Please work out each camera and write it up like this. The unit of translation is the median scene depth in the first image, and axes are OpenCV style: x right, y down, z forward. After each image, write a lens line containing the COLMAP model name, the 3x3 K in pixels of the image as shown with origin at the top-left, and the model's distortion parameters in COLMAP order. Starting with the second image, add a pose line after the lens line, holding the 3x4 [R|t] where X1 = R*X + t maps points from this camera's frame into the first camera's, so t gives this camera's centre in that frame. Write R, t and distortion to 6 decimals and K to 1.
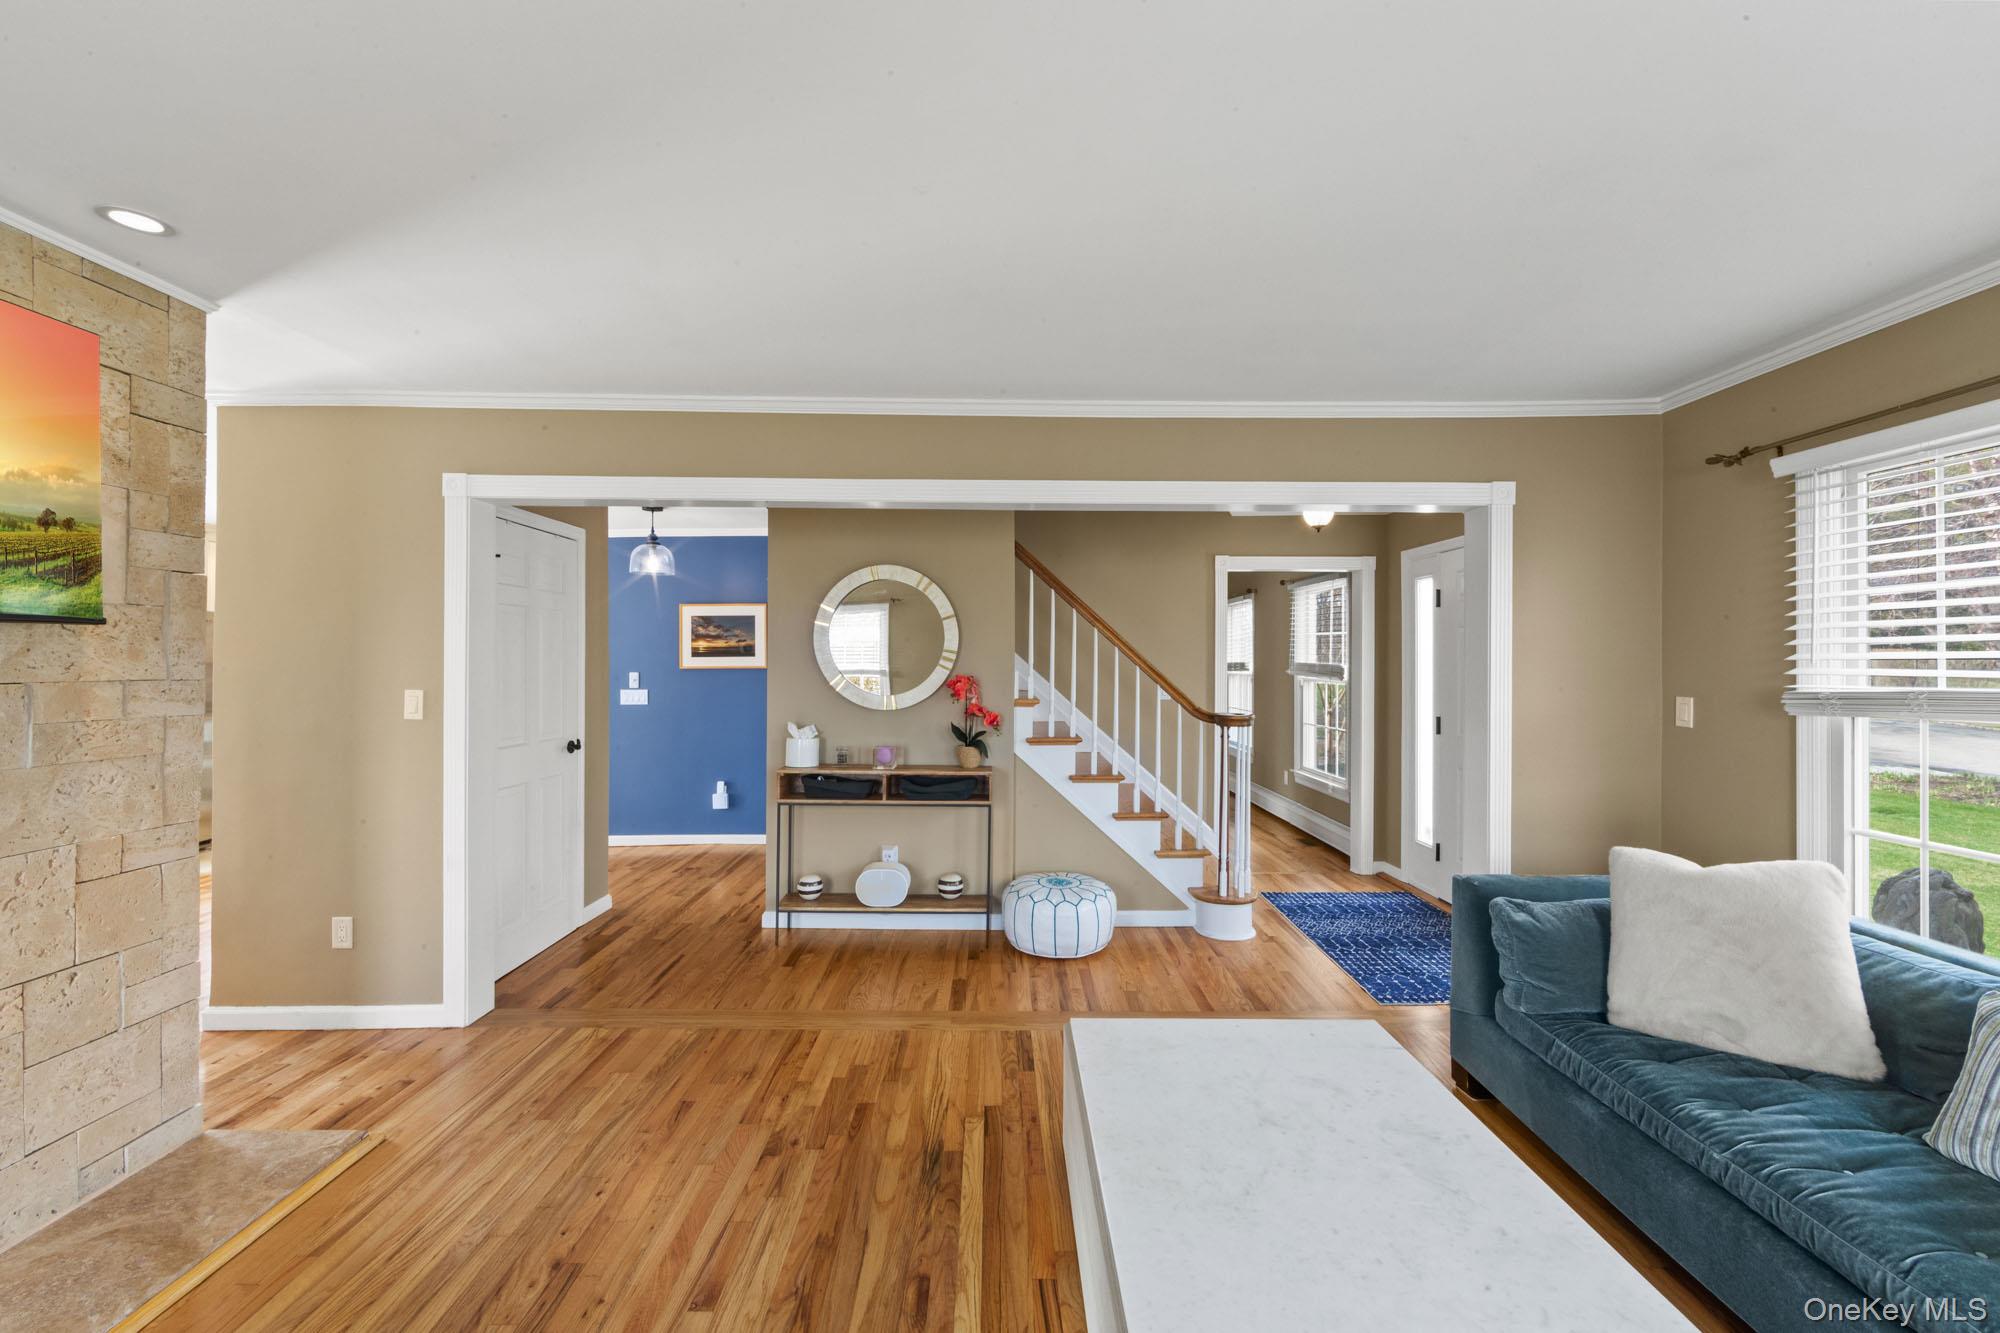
lens RADIAL K [[794.4, 0, 999.3], [0, 794.4, 663.2], [0, 0, 1]] dist [-0.002418, -0.000634]
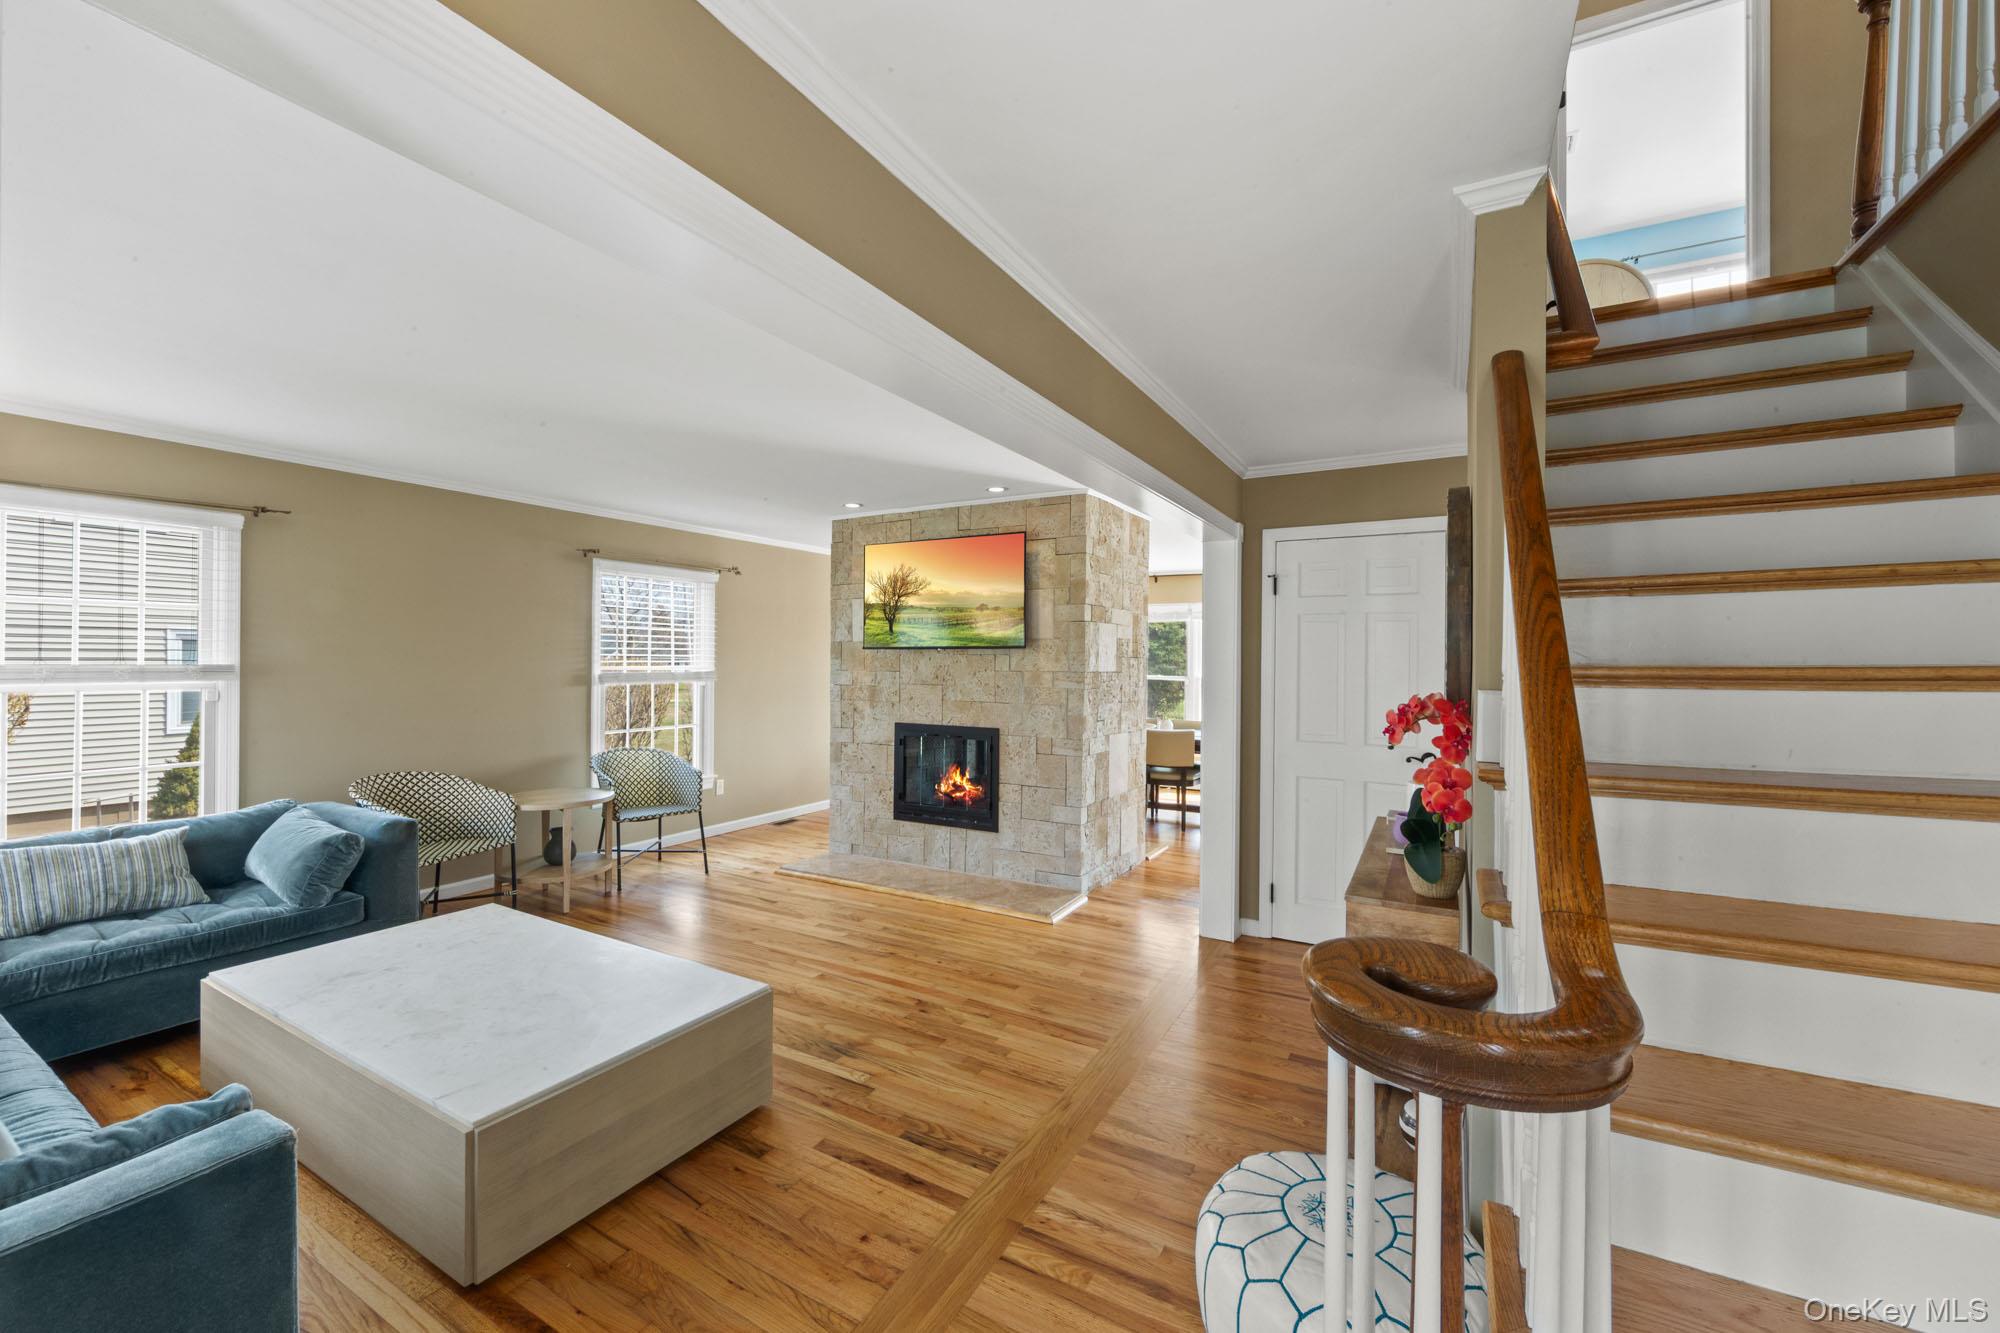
lens RADIAL K [[794.4, 0, 997.2], [0, 794.4, 662.4], [0, 0, 1]] dist [-0.002418, -0.000634]
pose [[-0.501935, -0.005619, -0.864887, 0.943574], [-0.010139, 0.999948, -0.000612, -0.001476], [0.864846, 0.008461, -0.501966, 1.943807]]
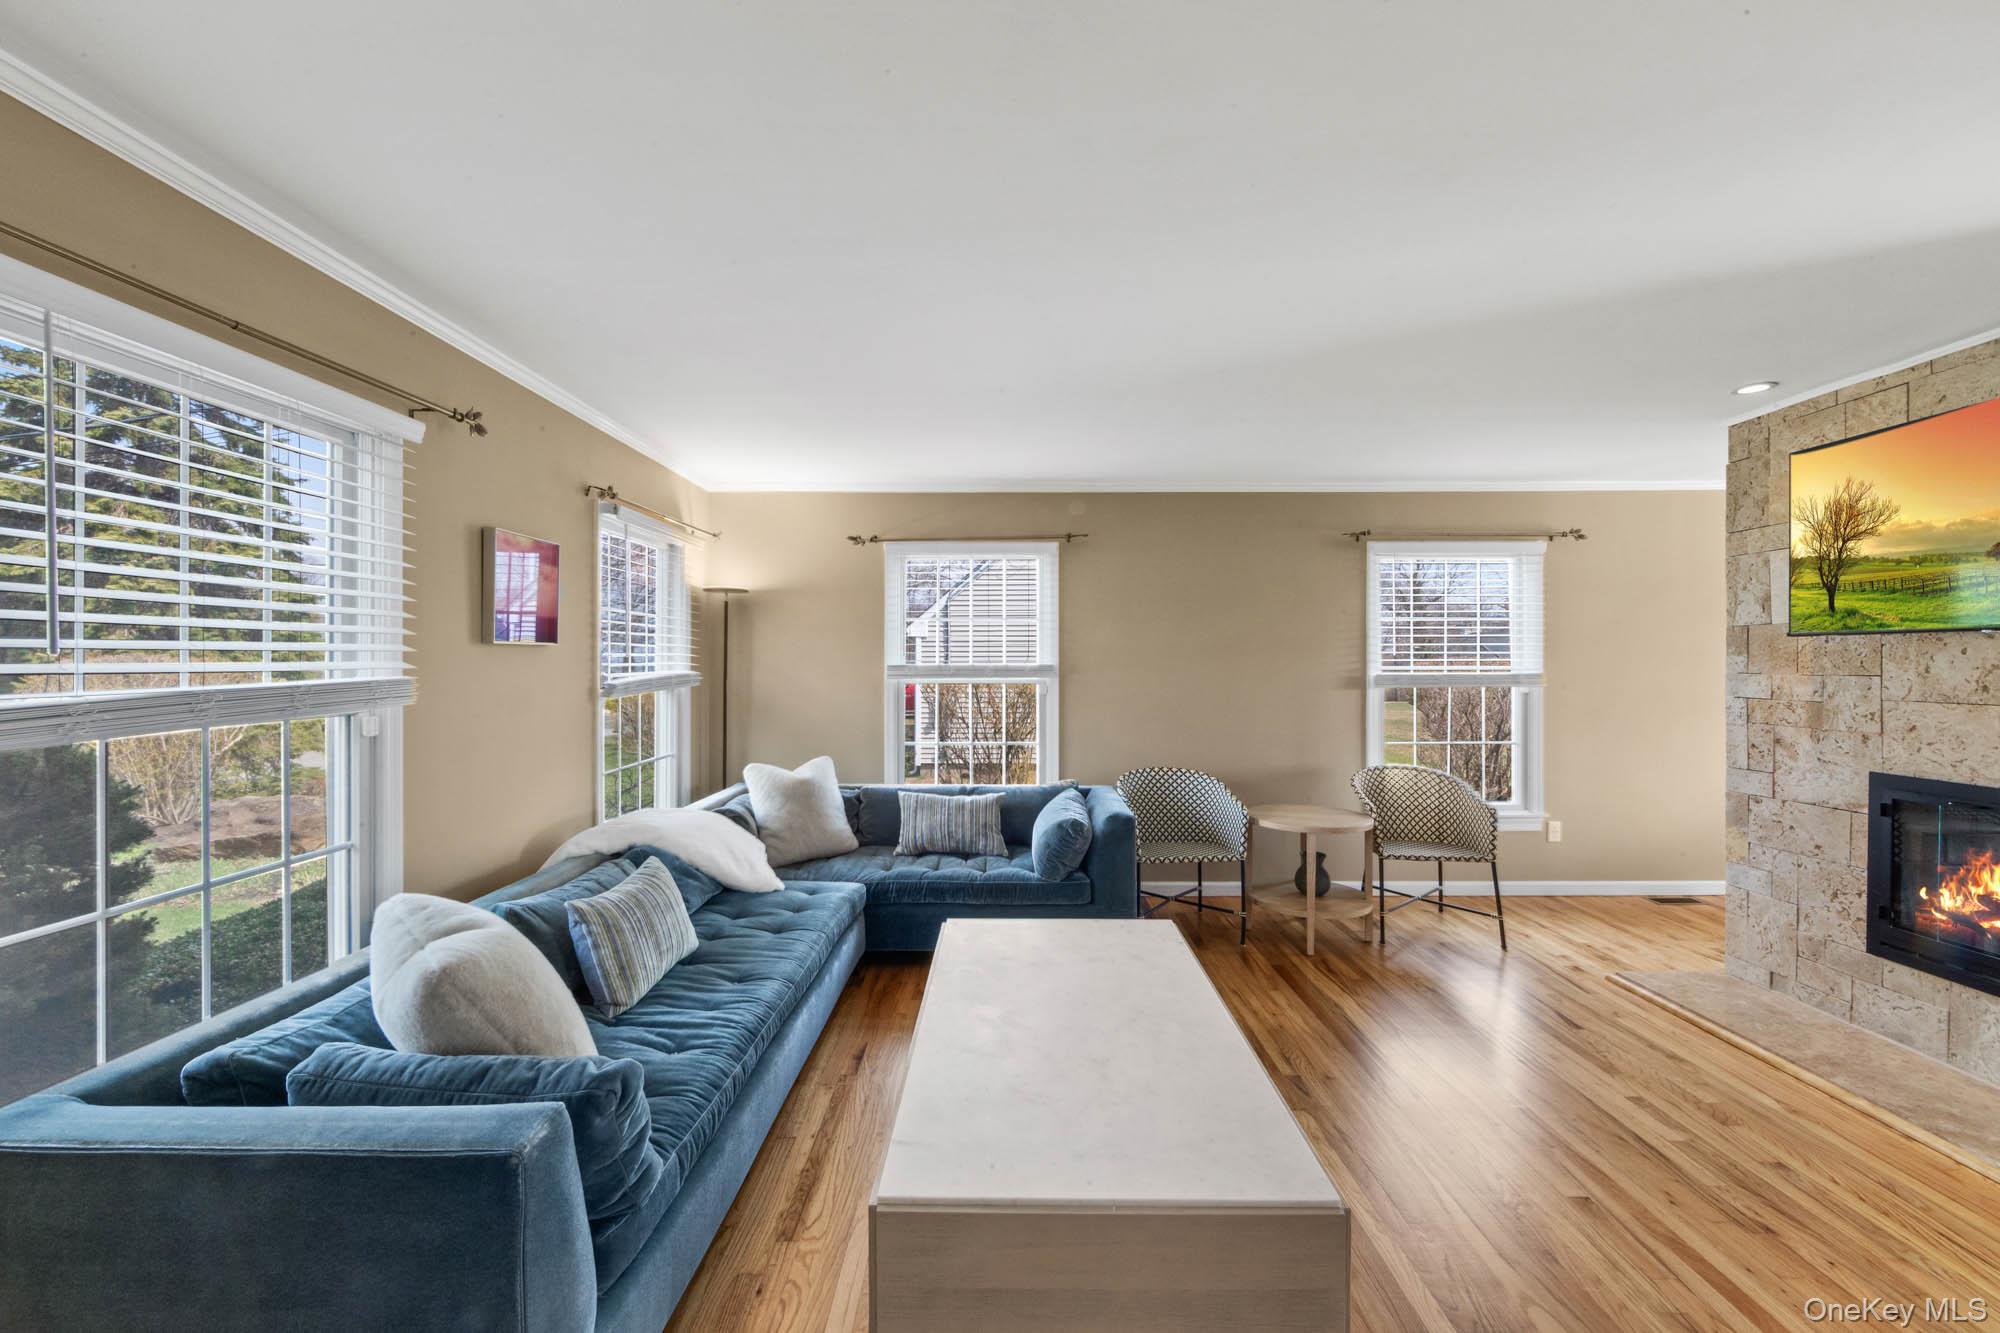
lens RADIAL K [[794.4, 0, 1000.4], [0, 794.4, 662.0], [0, 0, 1]] dist [-0.002418, -0.000634]
pose [[-0.999875, -0.002346, 0.015665, 0.384108], [-0.002281, 0.999989, 0.004163, 0.002585], [-0.015675, 0.004126, -0.999869, 1.765981]]
